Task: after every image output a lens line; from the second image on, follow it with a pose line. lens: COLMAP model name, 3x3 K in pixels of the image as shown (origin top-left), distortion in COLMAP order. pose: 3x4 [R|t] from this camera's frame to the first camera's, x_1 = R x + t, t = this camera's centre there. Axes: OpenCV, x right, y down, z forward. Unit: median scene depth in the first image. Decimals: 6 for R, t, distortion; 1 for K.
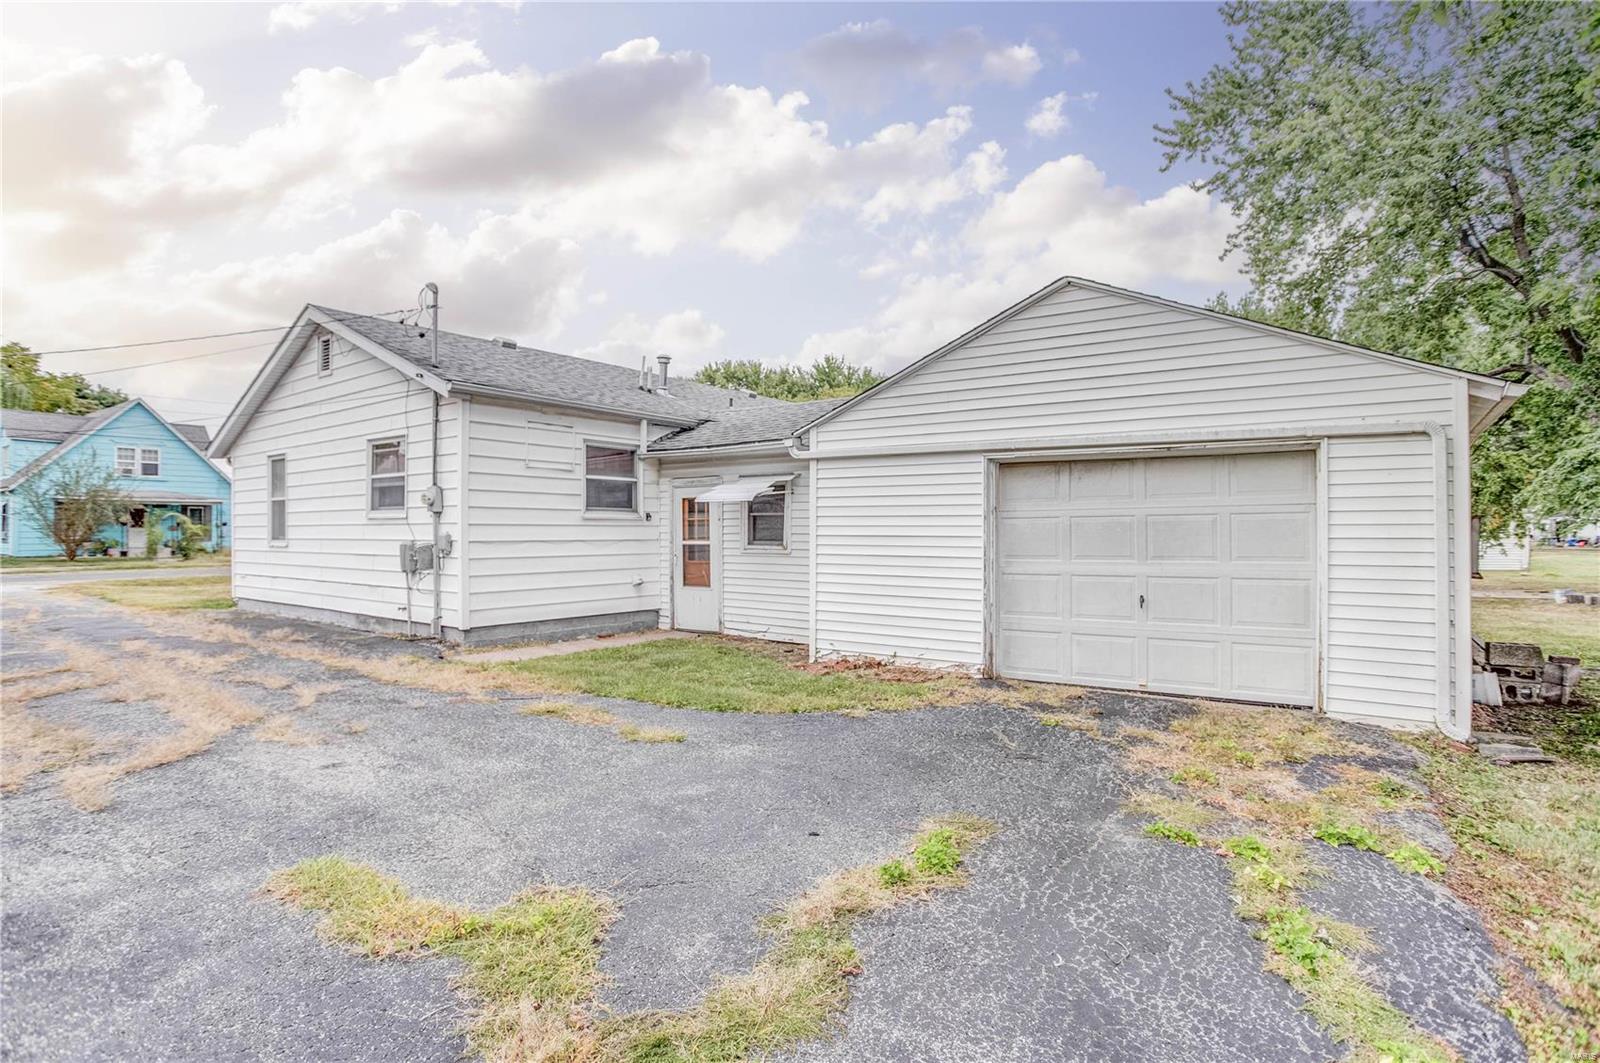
lens RADIAL K [[814.1, 0, 800.0], [0, 814.1, 531.5], [0, 0, 1]] dist [-0.040770, 0.000041]
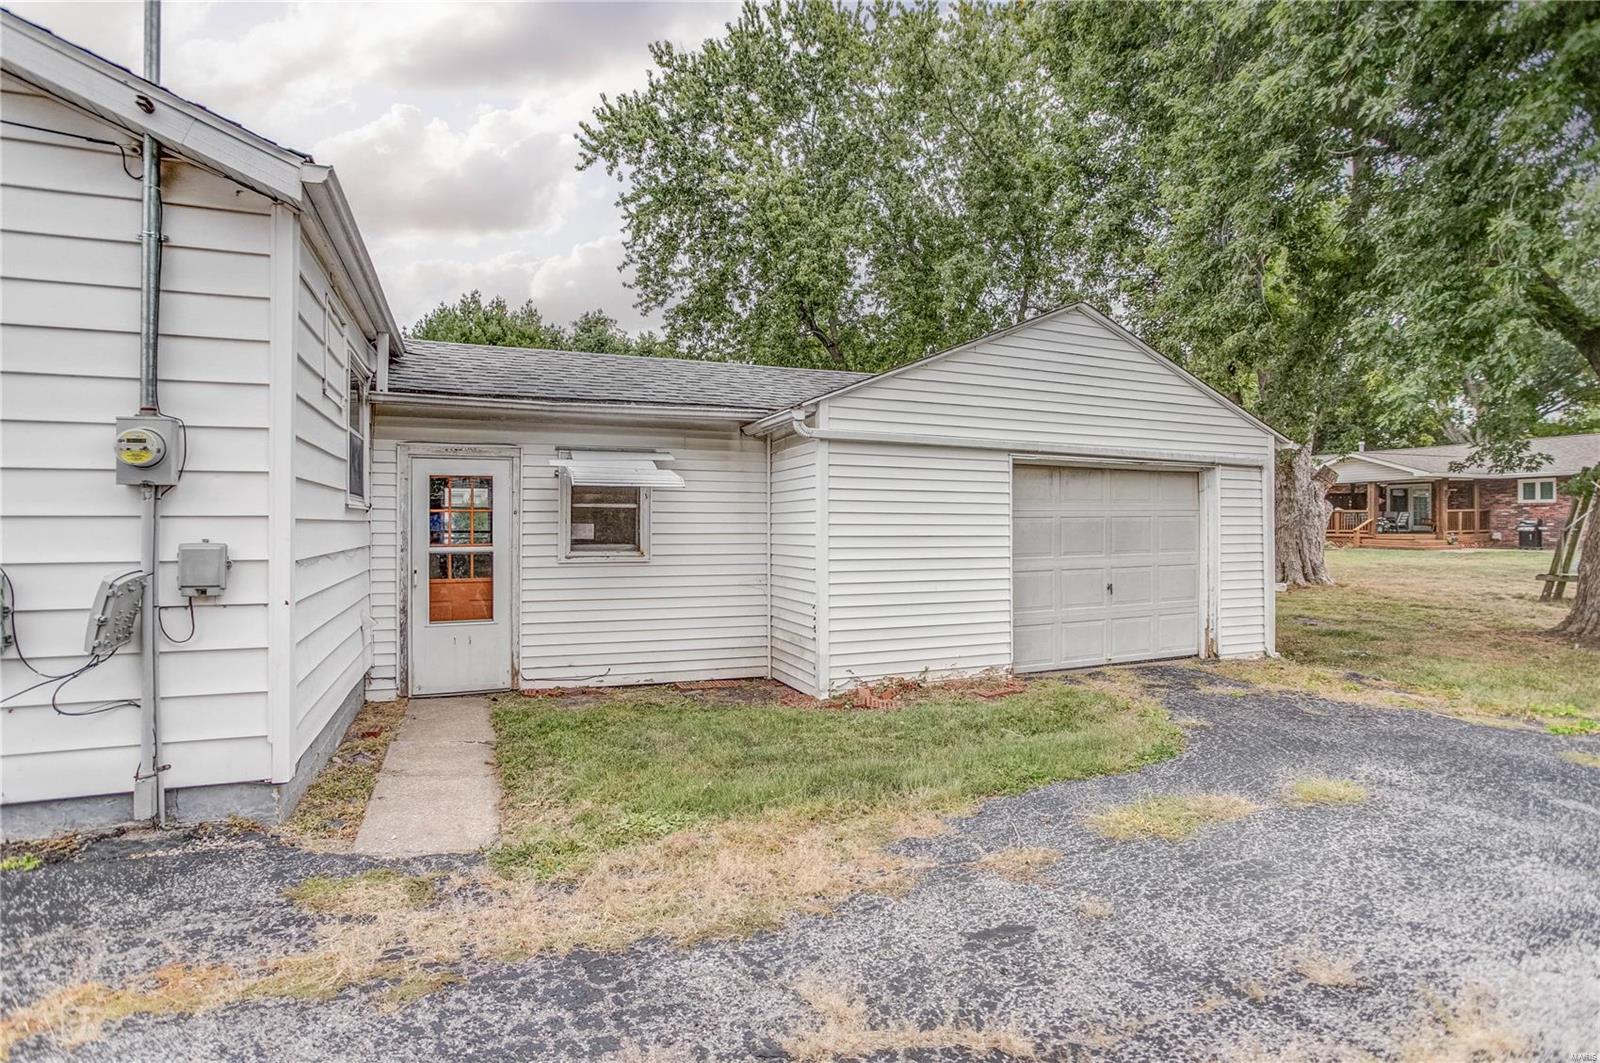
lens RADIAL K [[805.3, 0, 799.7], [0, 805.3, 517.3], [0, 0, 1]] dist [-0.058964, 0.026322]
pose [[0.529638, 0.006628, 0.848198, -0.602494], [-0.001383, 0.999975, -0.006951, -0.007717], [-0.848223, 0.002509, 0.529634, 0.560958]]
